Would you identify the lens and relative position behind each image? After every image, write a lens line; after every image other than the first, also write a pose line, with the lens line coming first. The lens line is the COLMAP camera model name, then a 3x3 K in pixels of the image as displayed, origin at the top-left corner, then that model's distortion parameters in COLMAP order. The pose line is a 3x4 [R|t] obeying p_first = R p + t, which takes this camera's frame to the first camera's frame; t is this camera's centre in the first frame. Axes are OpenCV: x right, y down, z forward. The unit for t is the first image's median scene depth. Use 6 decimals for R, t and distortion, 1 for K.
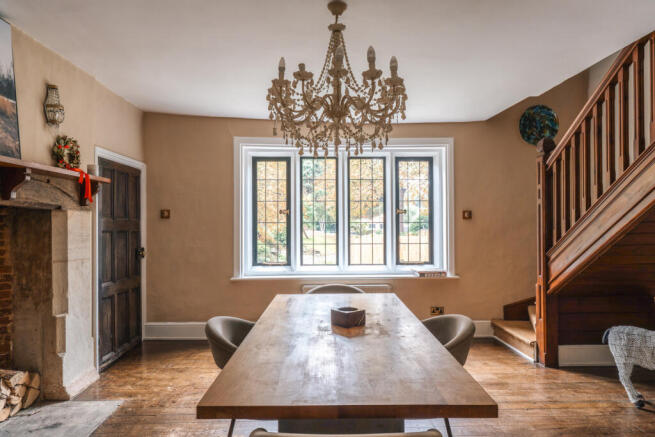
lens RADIAL K [[428.7, 0, 331.9], [0, 428.7, 220.9], [0, 0, 1]] dist [0.000297, 0.003206]
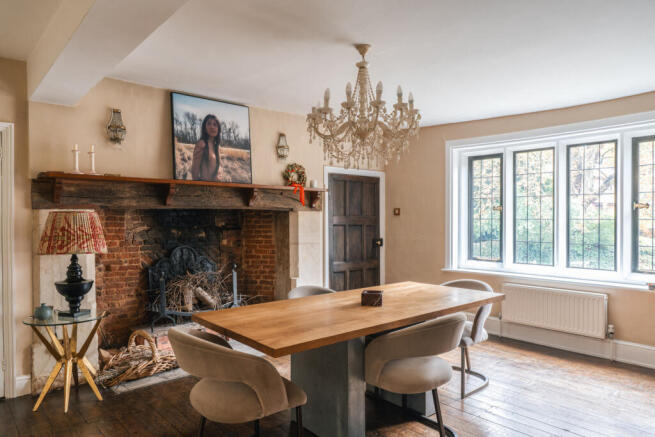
lens RADIAL K [[428.7, 0, 332.5], [0, 428.7, 222.1], [0, 0, 1]] dist [0.000297, 0.003206]
pose [[0.650575, 0.010205, -0.759373, 0.539229], [0.002264, 0.999879, 0.015377, -0.007172], [0.759439, -0.011723, 0.650473, 0.072599]]
